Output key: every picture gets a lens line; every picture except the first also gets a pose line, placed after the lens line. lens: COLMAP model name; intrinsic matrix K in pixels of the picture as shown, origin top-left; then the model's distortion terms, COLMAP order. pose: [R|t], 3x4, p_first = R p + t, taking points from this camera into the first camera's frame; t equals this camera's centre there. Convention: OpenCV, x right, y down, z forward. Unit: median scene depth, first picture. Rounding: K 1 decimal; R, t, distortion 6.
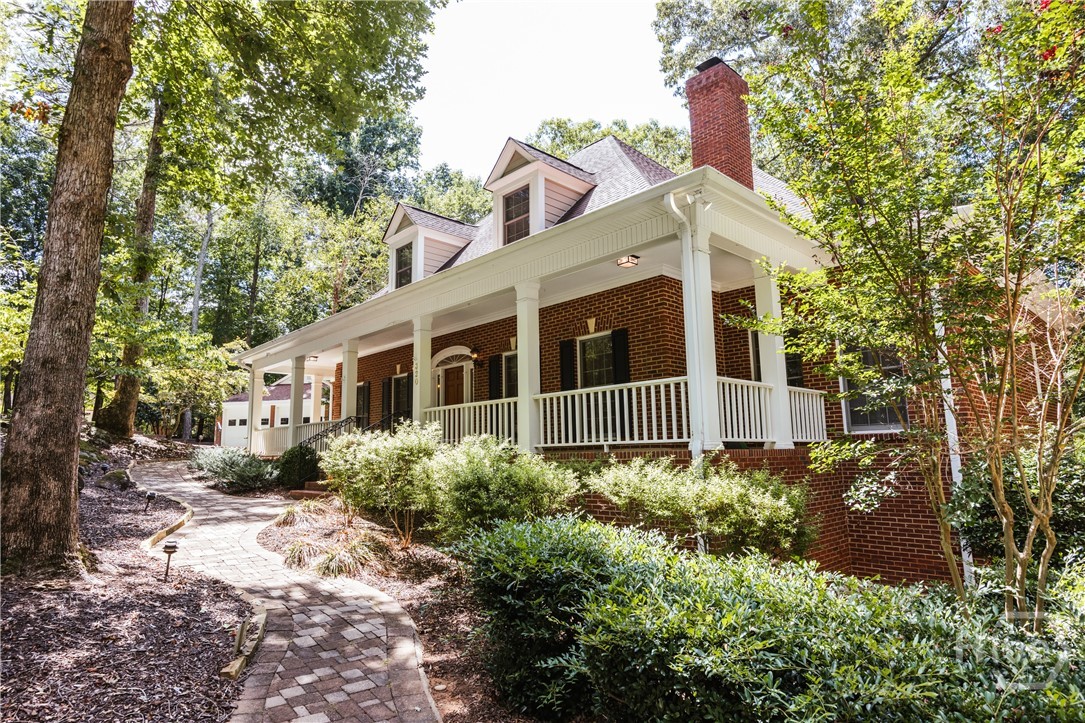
lens RADIAL K [[629.2, 0, 542.5], [0, 629.2, 361.5], [0, 0, 1]] dist [0.004547, 0.000729]
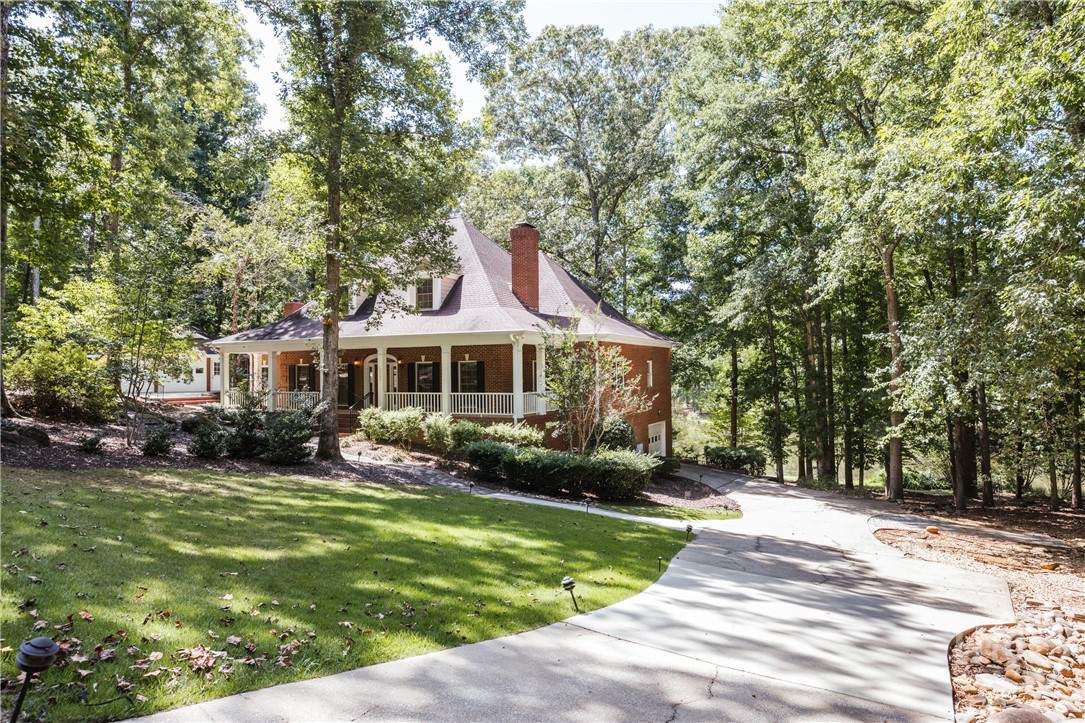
lens RADIAL K [[658.7, 0, 542.5], [0, 658.7, 361.5], [0, 0, 1]] dist [-0.001349, -0.000141]
pose [[0.941647, 0.011108, 0.336417, -0.728840], [-0.053231, 0.991793, 0.116248, -0.522027], [-0.332365, -0.127373, 0.934510, -2.049186]]
